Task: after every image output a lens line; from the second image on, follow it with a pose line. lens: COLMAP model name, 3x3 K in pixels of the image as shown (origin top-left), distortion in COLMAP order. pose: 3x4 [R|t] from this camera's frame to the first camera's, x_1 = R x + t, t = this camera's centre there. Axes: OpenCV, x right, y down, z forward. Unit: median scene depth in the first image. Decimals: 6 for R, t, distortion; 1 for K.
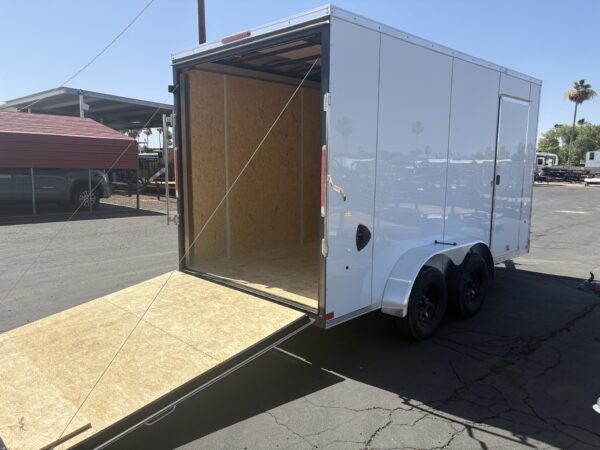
lens RADIAL K [[443.0, 0, 301.3], [0, 443.0, 222.7], [0, 0, 1]] dist [0.035417, -0.002577]
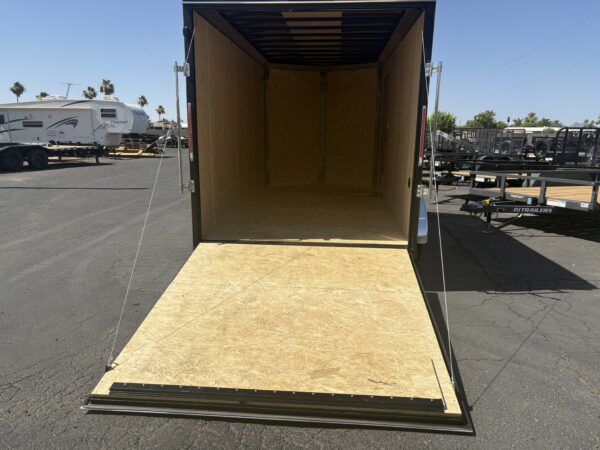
lens RADIAL K [[443.0, 0, 301.3], [0, 443.0, 222.7], [0, 0, 1]] dist [0.035417, -0.002577]
pose [[0.765667, -0.130020, 0.629959, -1.001959], [0.080492, 0.991027, 0.106710, -0.018539], [-0.638181, -0.030997, 0.769262, 0.270232]]
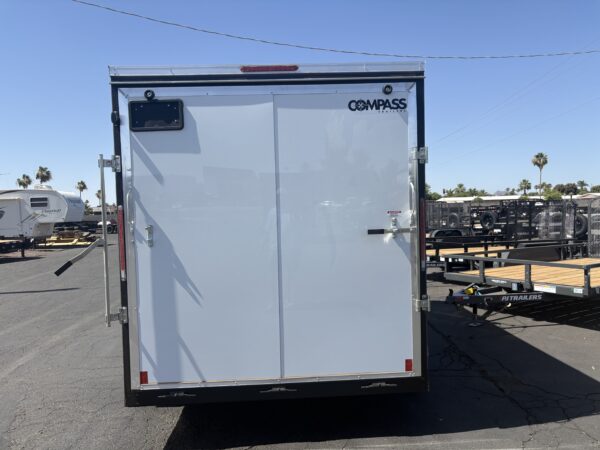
lens RADIAL K [[443.0, 0, 301.3], [0, 443.0, 222.7], [0, 0, 1]] dist [0.035417, -0.002577]
pose [[0.679548, -0.057528, 0.731372, -0.841797], [0.136127, 0.989496, -0.048651, -0.110595], [-0.720891, 0.132620, 0.680241, 0.528007]]
